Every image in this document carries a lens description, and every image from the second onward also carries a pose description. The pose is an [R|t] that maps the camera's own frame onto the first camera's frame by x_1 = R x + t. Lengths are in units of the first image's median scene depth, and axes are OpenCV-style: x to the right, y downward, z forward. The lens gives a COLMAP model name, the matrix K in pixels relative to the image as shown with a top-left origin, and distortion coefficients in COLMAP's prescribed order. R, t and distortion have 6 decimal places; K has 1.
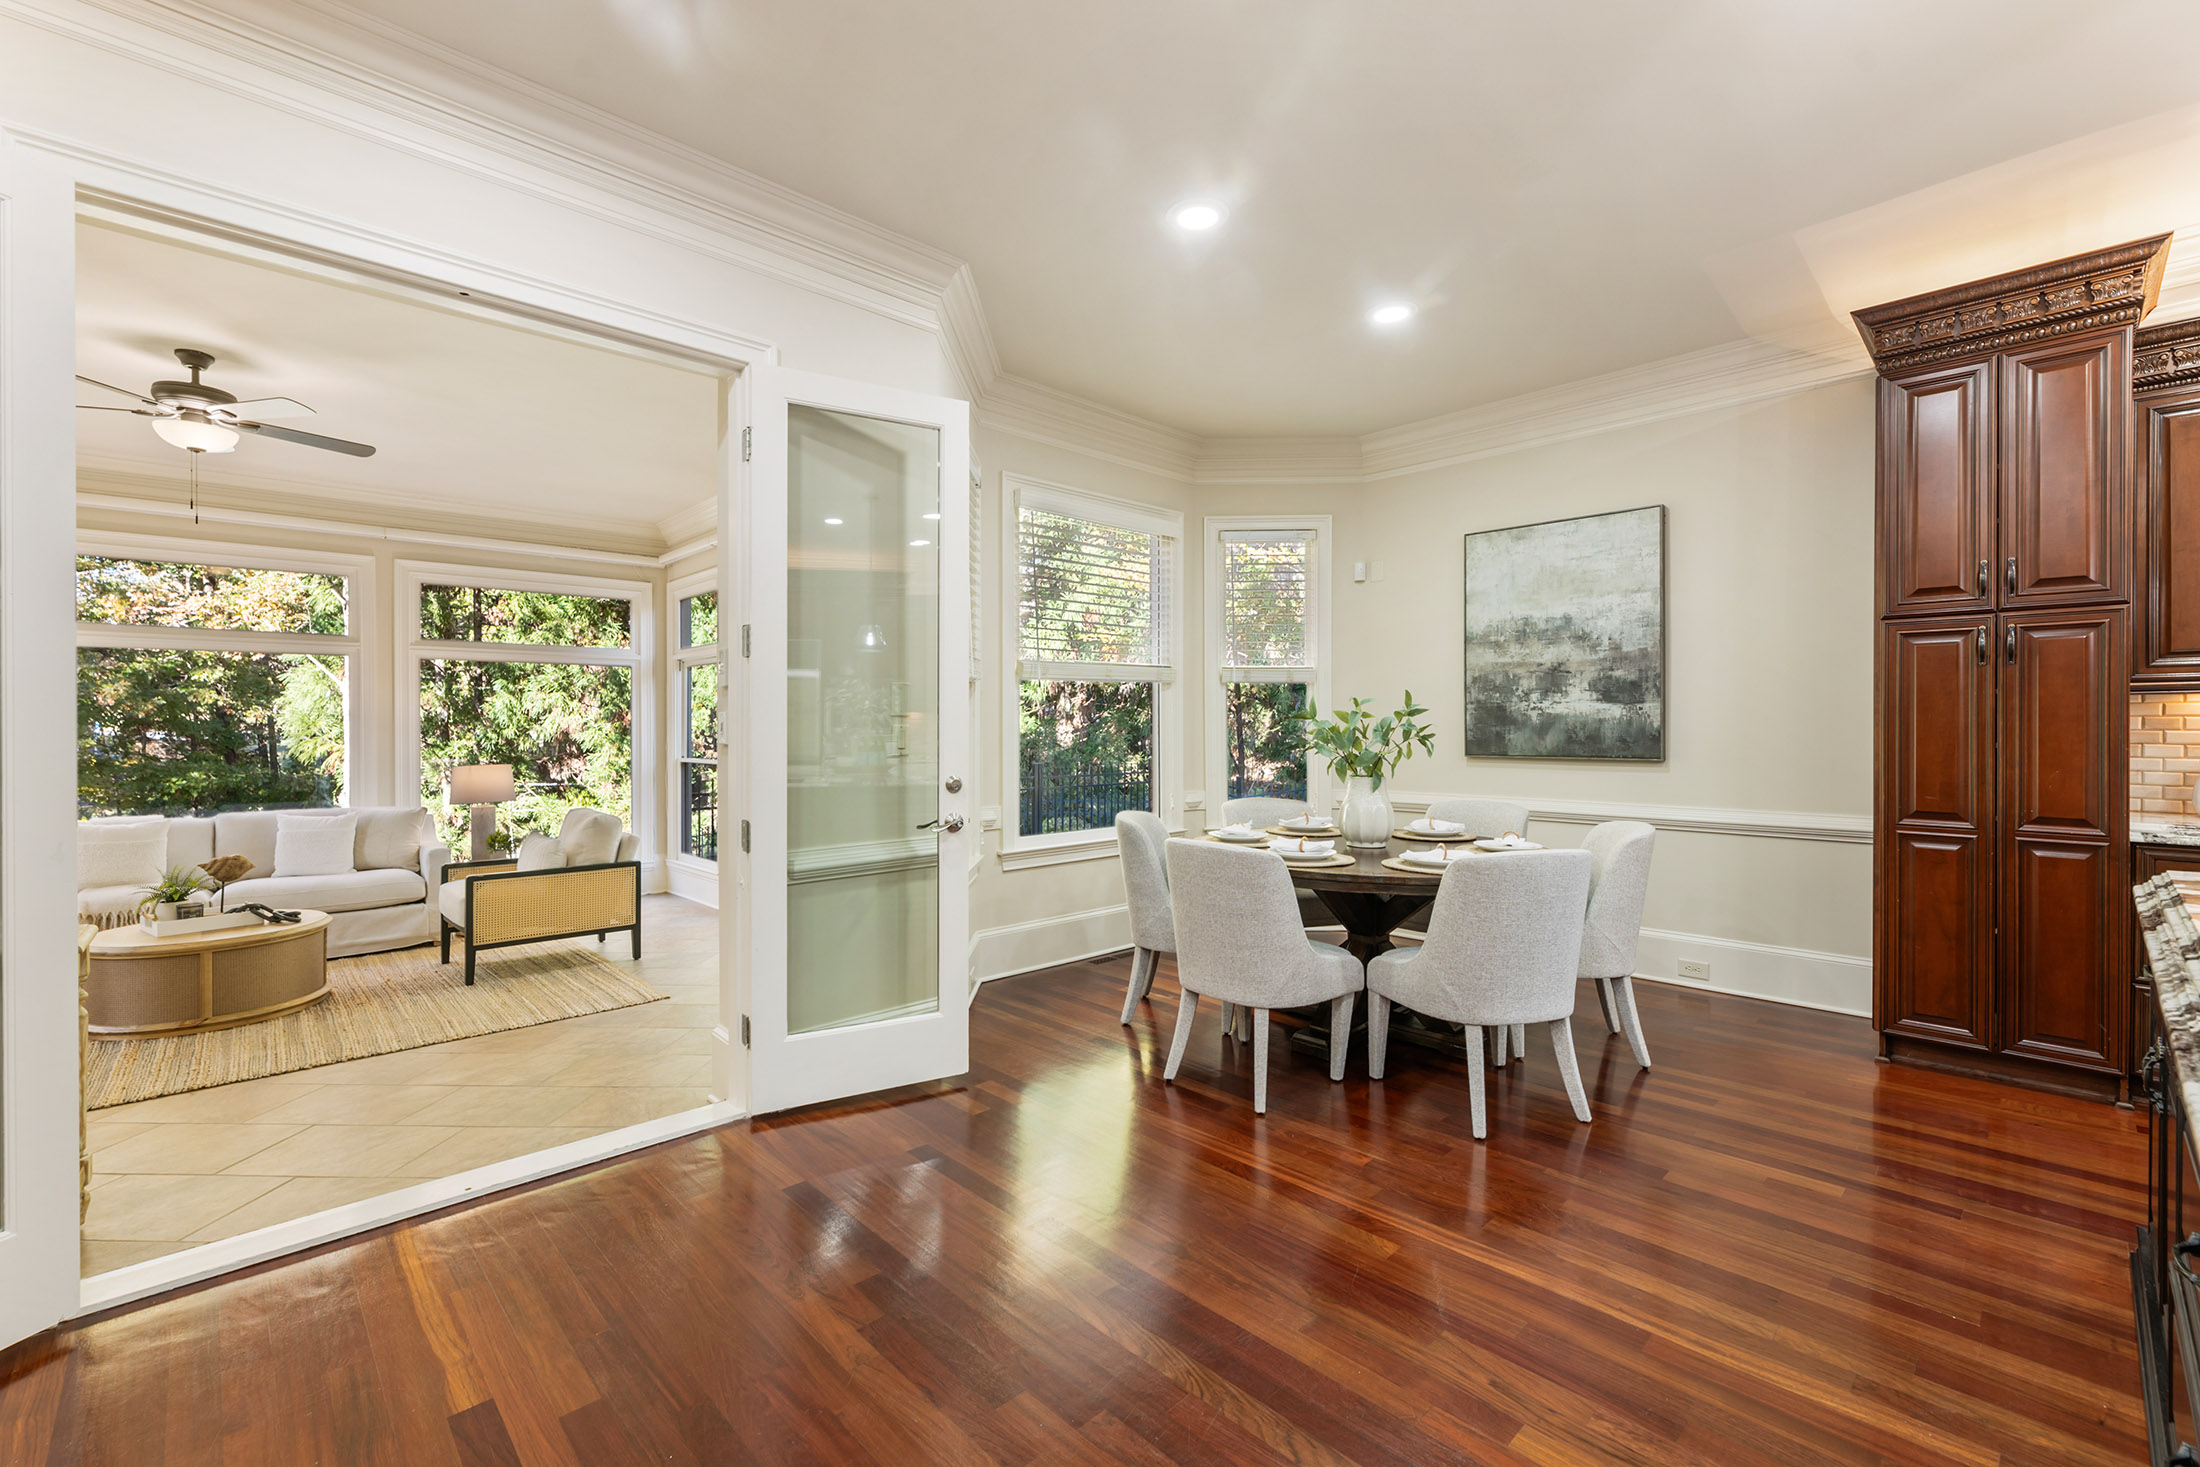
lens RADIAL K [[936.0, 0, 1091.1], [0, 936.0, 723.1], [0, 0, 1]] dist [-0.000052, 0.000263]
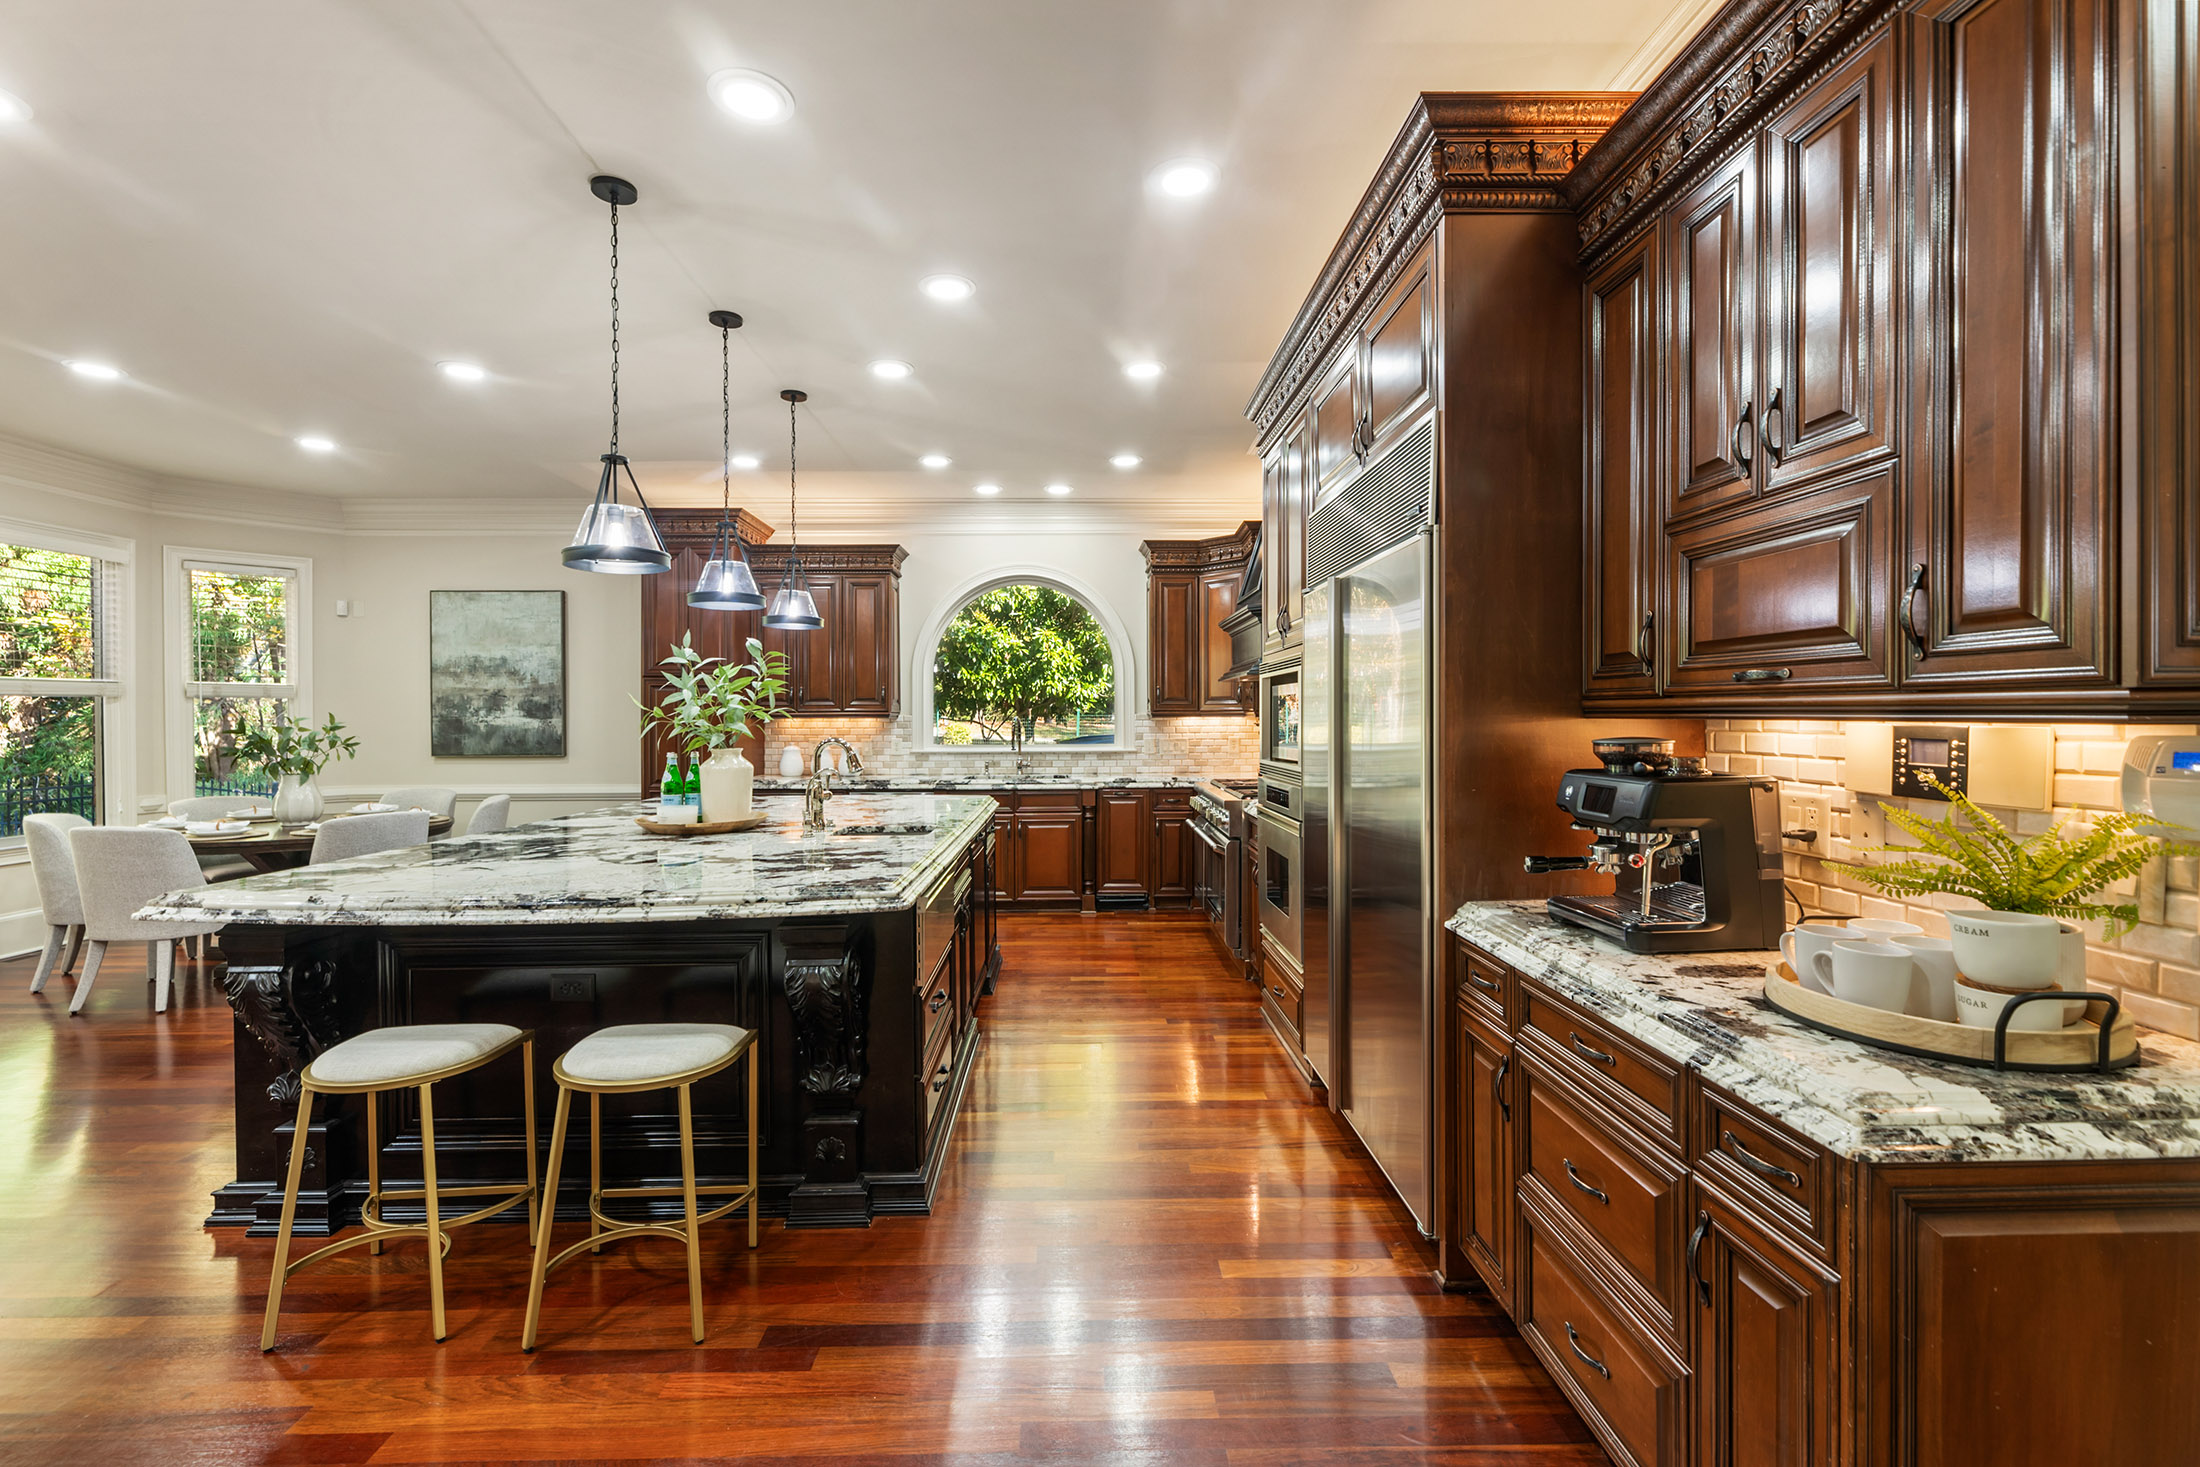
lens RADIAL K [[936.0, 0, 1091.1], [0, 936.0, 723.1], [0, 0, 1]] dist [-0.000052, 0.000263]
pose [[0.676461, -0.006526, 0.736449, 0.055748], [0.001446, 0.999971, 0.007533, -0.022568], [-0.736477, -0.004031, 0.676451, -0.641776]]
